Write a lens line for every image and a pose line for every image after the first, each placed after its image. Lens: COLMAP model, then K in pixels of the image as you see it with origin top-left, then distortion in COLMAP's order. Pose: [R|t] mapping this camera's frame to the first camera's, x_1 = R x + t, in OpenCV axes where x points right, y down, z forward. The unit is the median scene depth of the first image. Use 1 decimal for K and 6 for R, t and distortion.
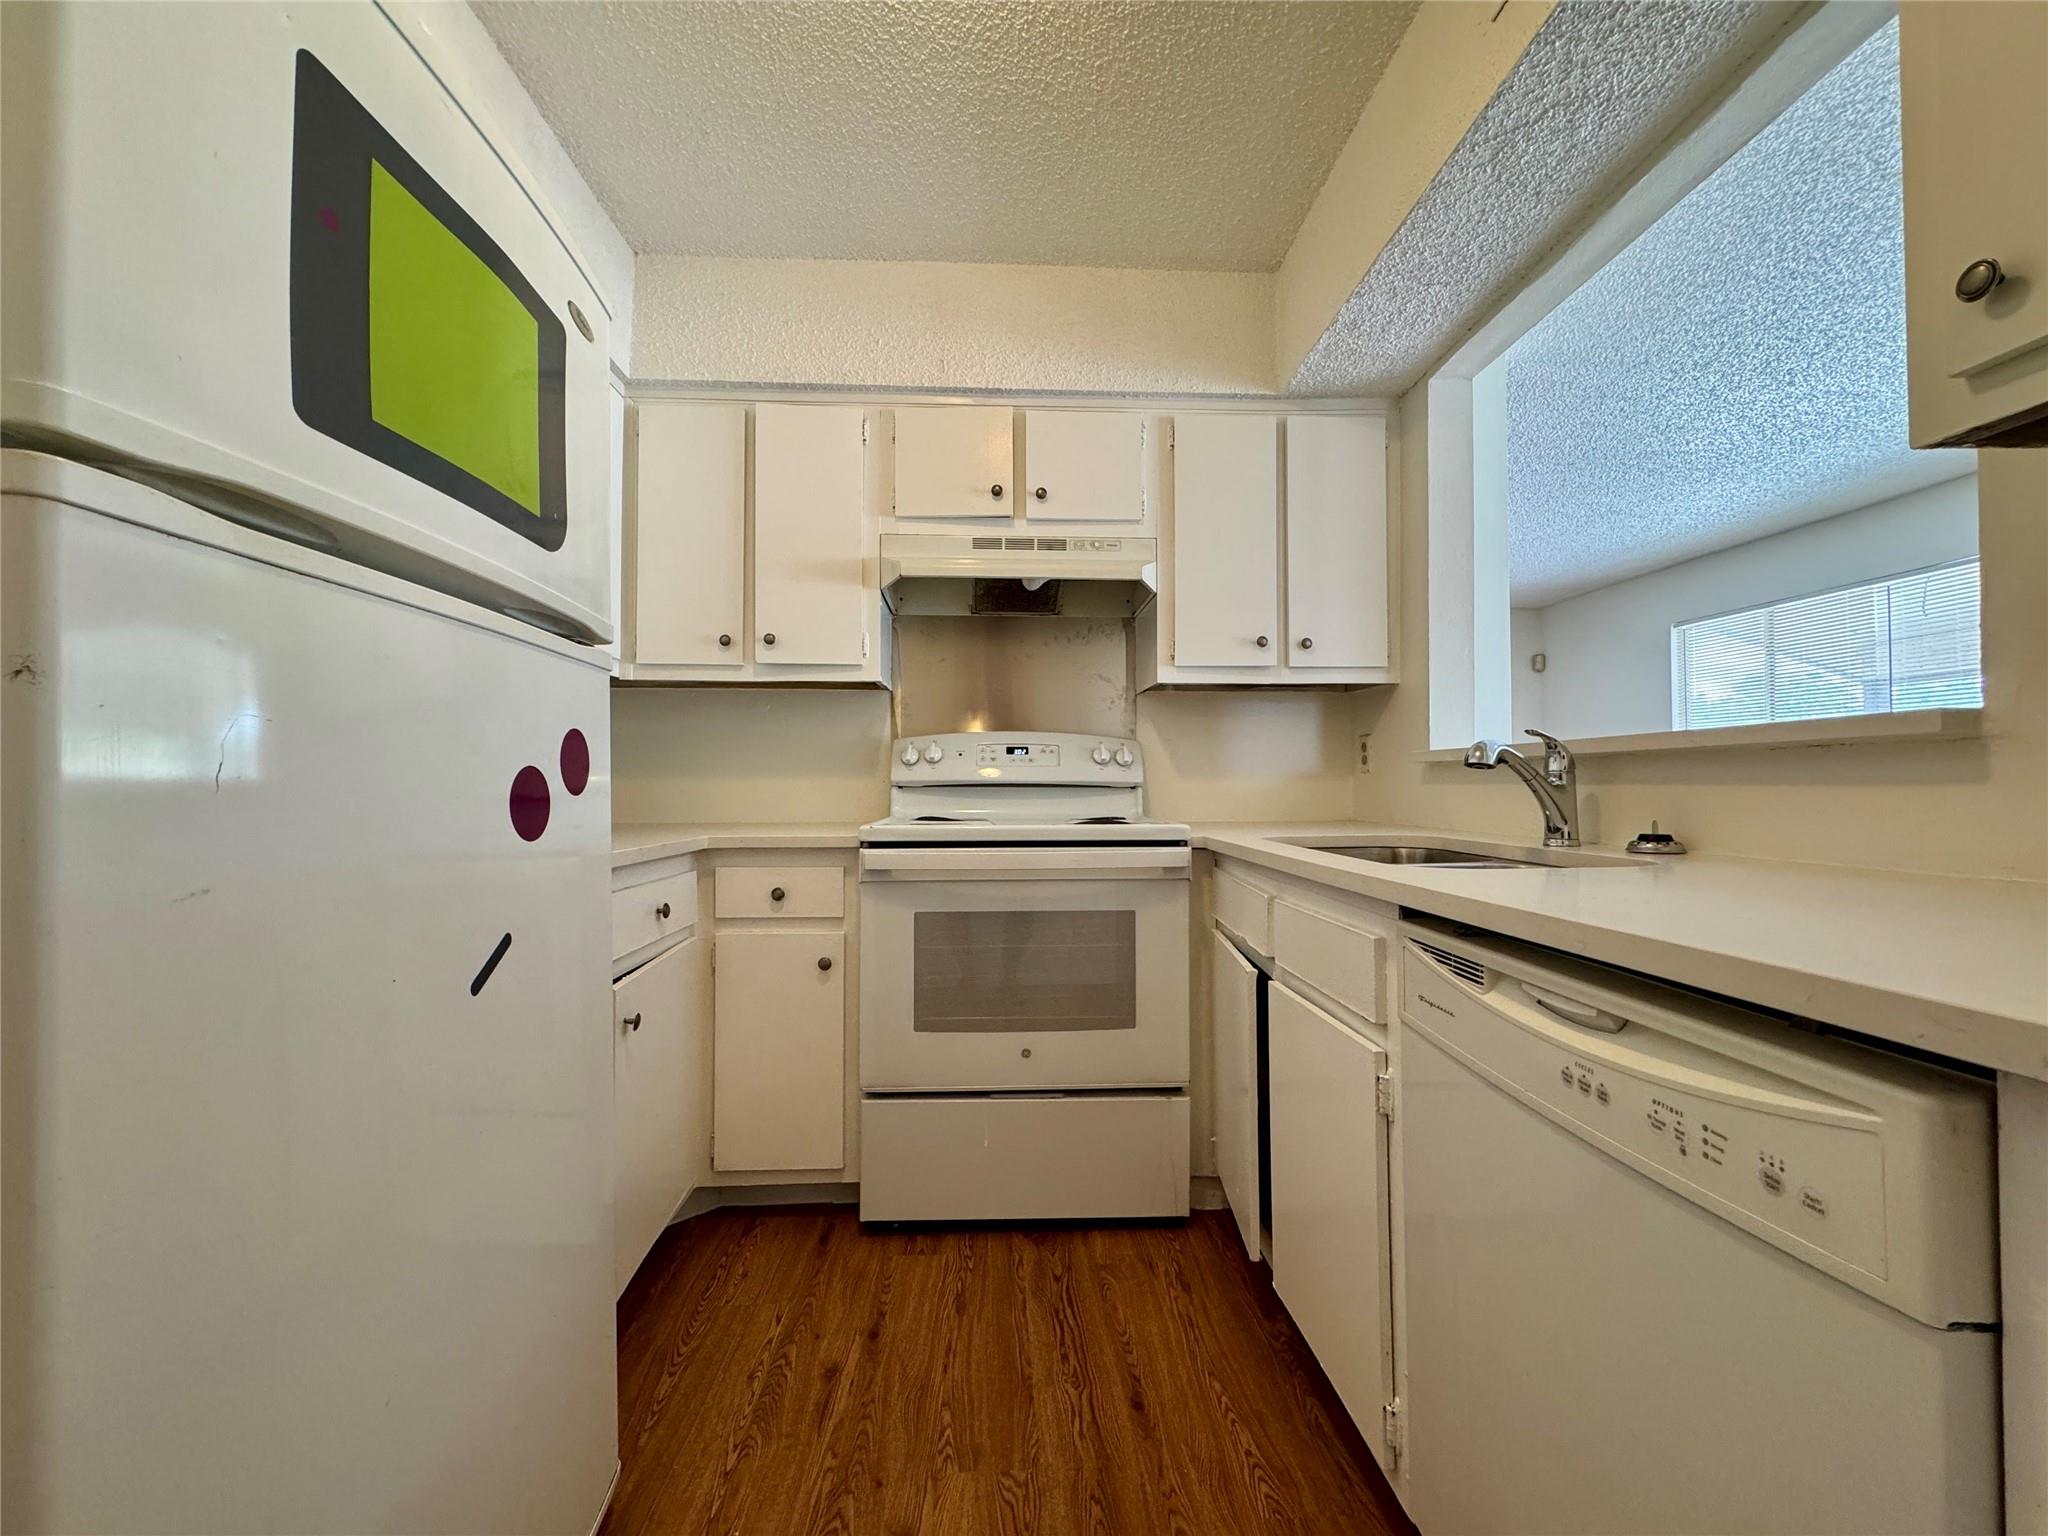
lens RADIAL K [[816.2, 0, 1029.3], [0, 816.2, 769.3], [0, 0, 1]] dist [-0.000295, -0.000412]
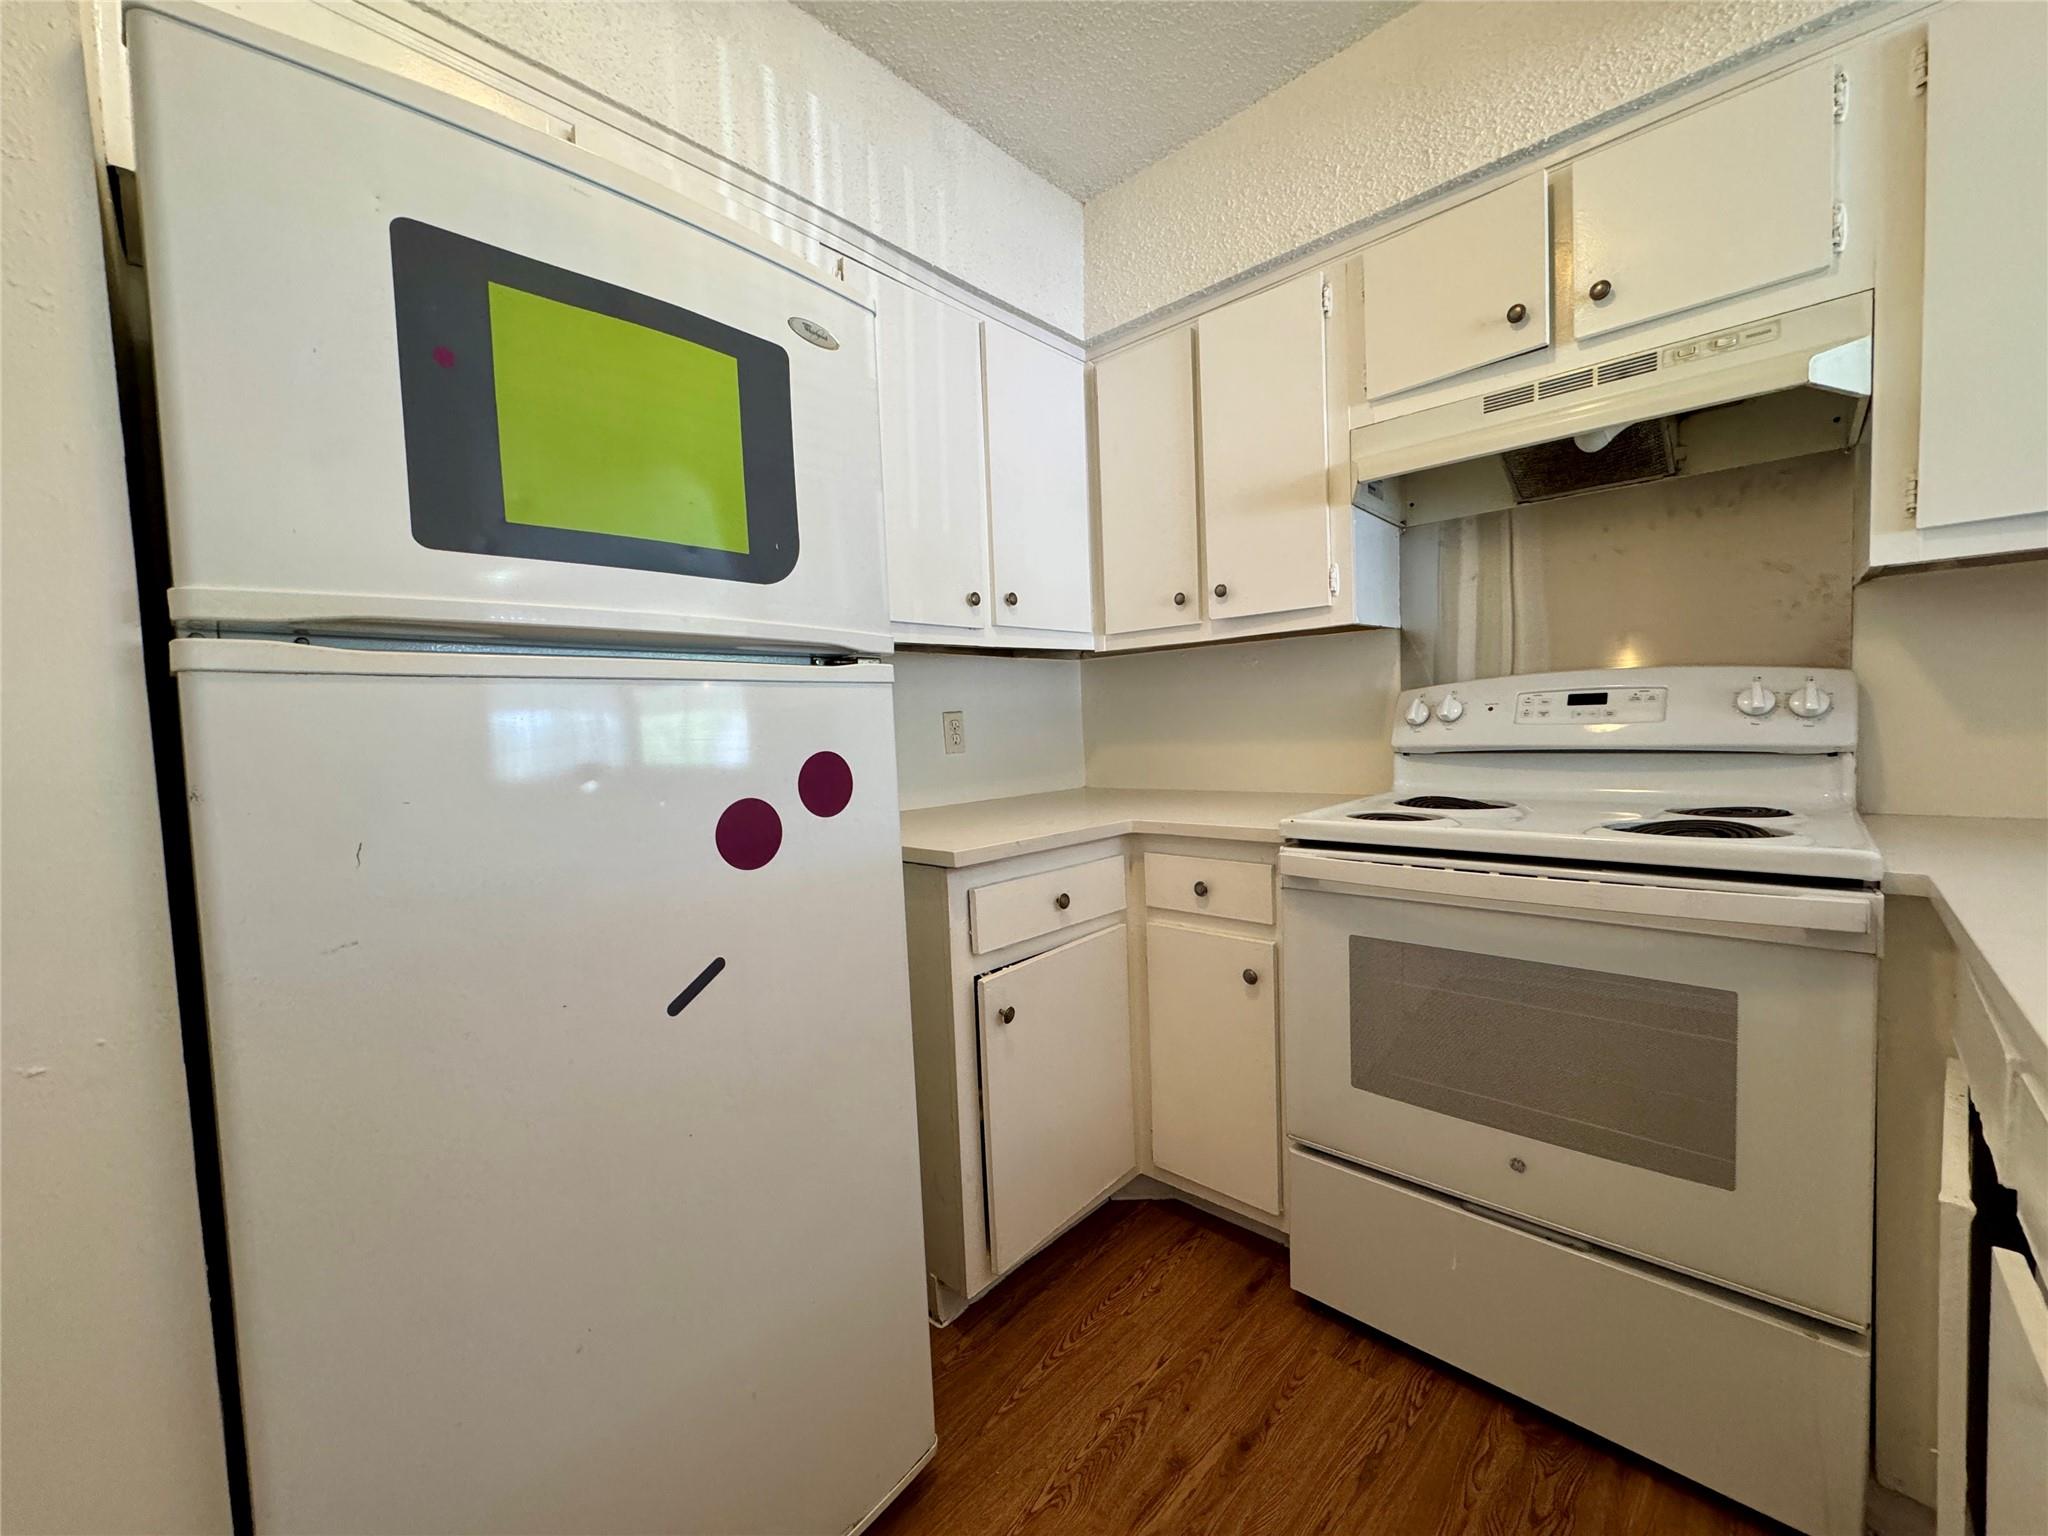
lens RADIAL K [[816.2, 0, 1024.6], [0, 816.2, 768.3], [0, 0, 1]] dist [-0.000295, -0.000412]
pose [[0.693069, 0.015062, -0.720714, 0.192057], [0.051166, 0.996232, 0.070023, -0.047927], [0.719053, -0.085407, 0.689687, 0.262055]]
